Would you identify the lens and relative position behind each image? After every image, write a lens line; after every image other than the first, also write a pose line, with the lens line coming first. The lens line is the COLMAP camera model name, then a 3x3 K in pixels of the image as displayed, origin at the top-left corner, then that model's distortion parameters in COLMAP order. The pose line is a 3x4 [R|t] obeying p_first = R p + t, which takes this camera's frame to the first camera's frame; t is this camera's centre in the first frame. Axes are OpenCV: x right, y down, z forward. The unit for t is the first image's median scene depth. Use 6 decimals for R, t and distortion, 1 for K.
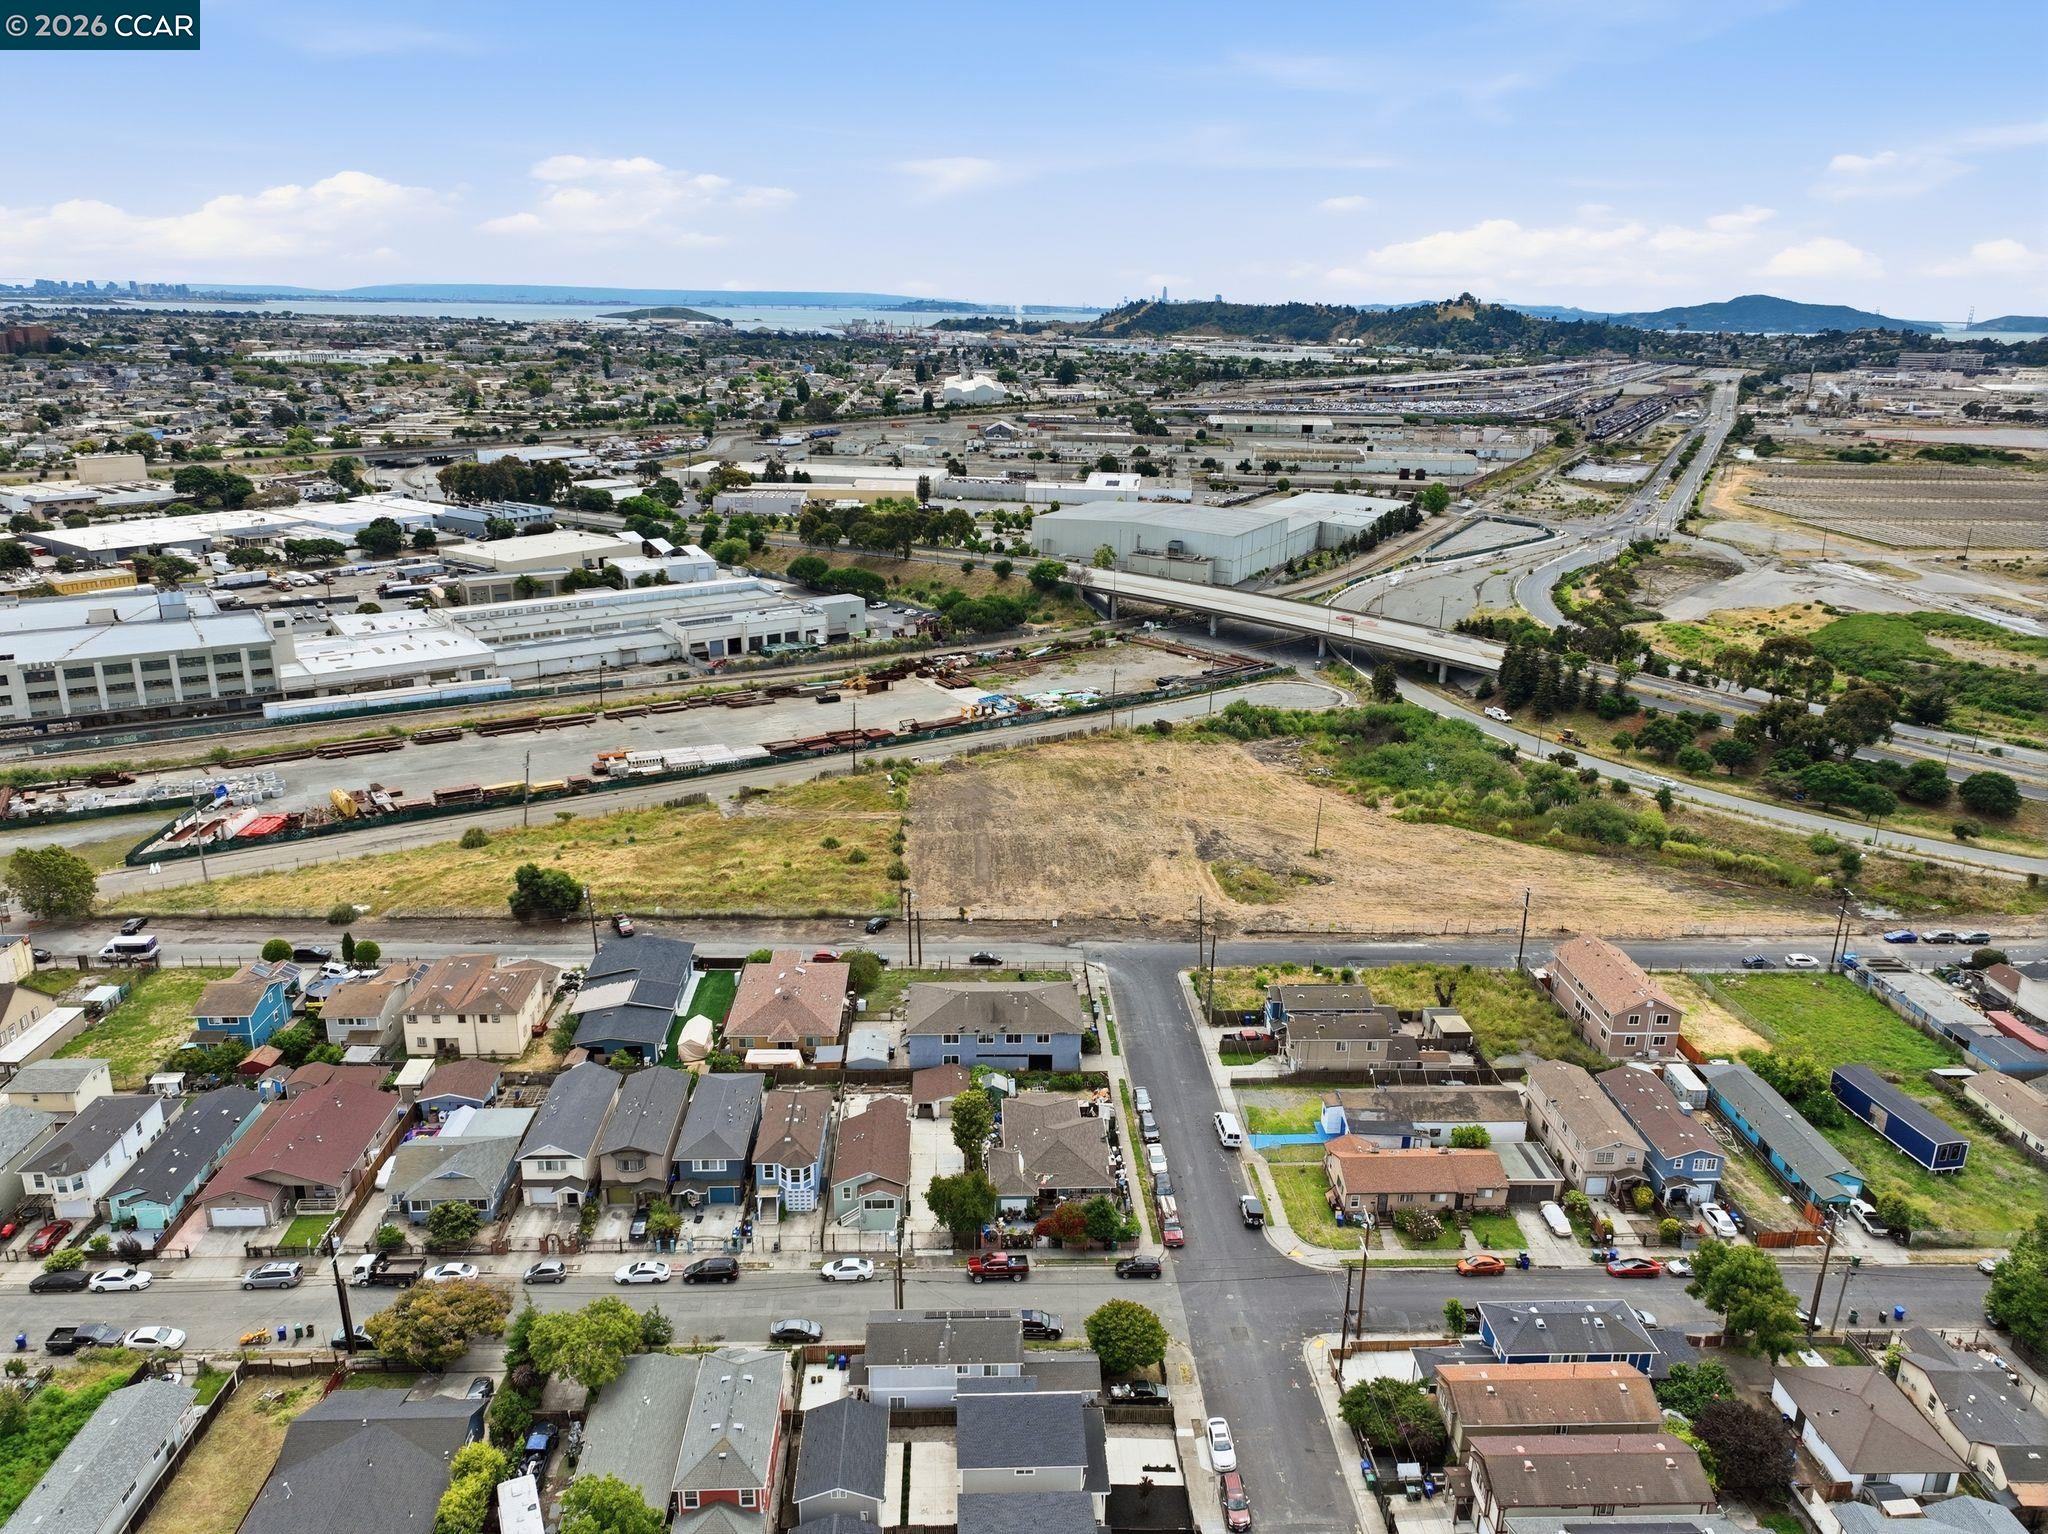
lens RADIAL K [[1429.5, 0, 1033.6], [0, 1429.5, 767.1], [0, 0, 1]] dist [0.006725, 0.002648]
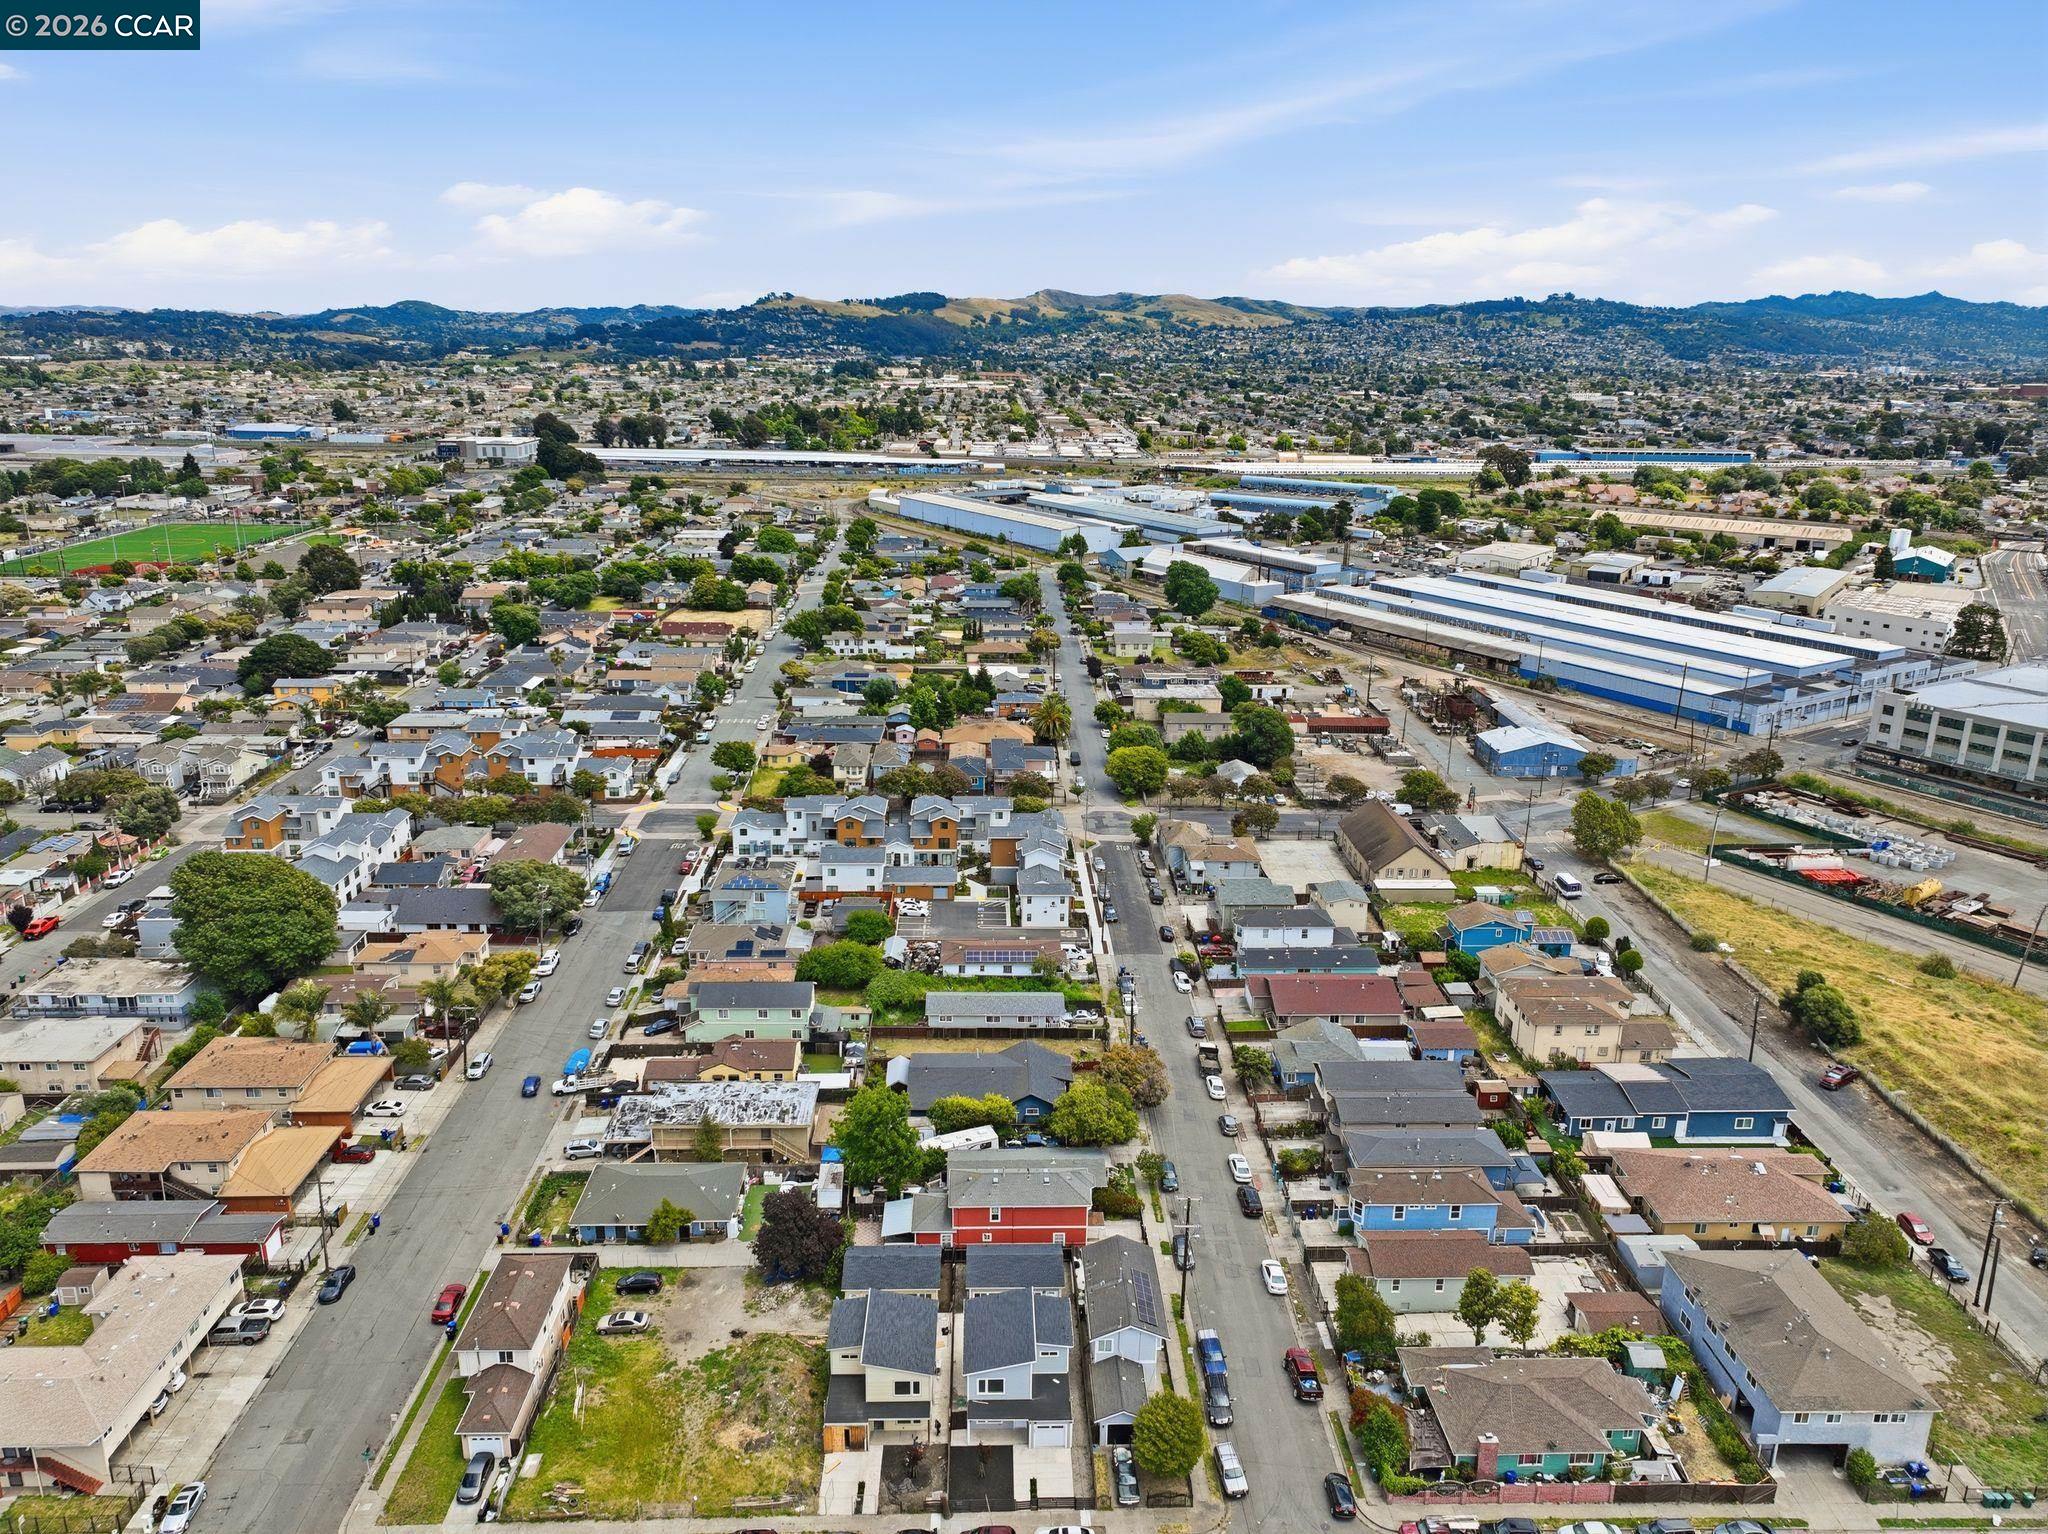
lens RADIAL K [[1429.5, 0, 1033.6], [0, 1429.5, 767.1], [0, 0, 1]] dist [0.006725, 0.002648]
pose [[-0.010259, 0.269035, -0.963076, 0.415471], [-0.322078, 0.910910, 0.257893, -0.105966], [0.946658, 0.312831, 0.077305, 0.347301]]
